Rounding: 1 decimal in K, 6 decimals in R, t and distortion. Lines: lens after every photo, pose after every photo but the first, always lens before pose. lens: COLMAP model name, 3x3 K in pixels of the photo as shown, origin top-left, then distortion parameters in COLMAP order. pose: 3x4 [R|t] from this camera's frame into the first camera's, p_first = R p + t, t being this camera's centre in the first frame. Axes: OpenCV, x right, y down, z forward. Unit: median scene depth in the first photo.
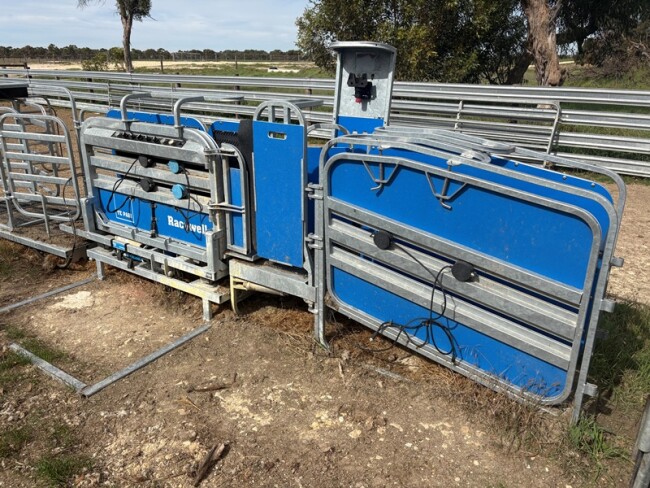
lens RADIAL K [[489.2, 0, 326.5], [0, 489.2, 230.0], [0, 0, 1]] dist [0.070016, -0.082503]
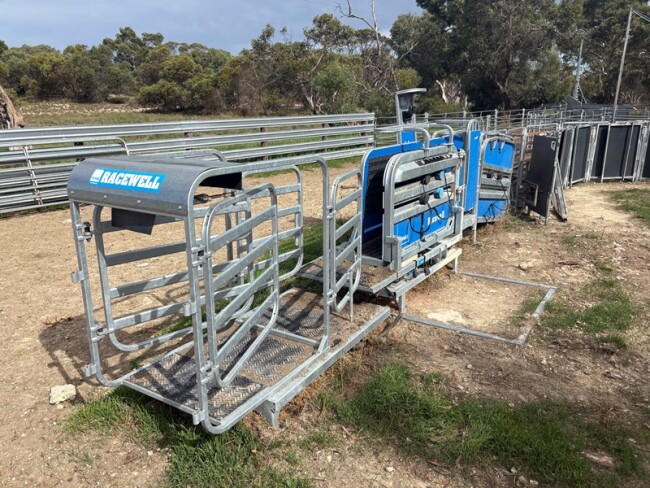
lens RADIAL K [[489.2, 0, 326.5], [0, 489.2, 230.0], [0, 0, 1]] dist [0.070016, -0.082503]
pose [[0.040003, -0.264600, 0.963528, -1.624346], [0.337677, 0.911145, 0.236195, -0.405783], [-0.940411, 0.315913, 0.125798, 1.126232]]
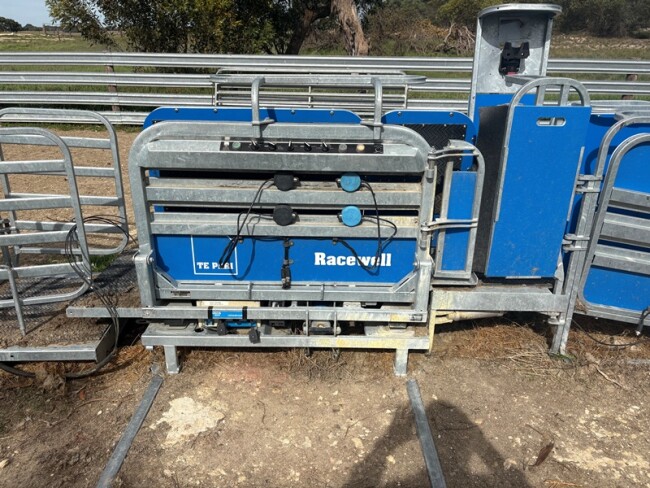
lens RADIAL K [[489.2, 0, 326.5], [0, 489.2, 230.0], [0, 0, 1]] dist [0.070016, -0.082503]
pose [[0.840991, -0.199714, 0.502840, -0.671320], [0.173658, 0.979845, 0.098728, -0.130466], [-0.512423, 0.004293, 0.858723, 0.399197]]
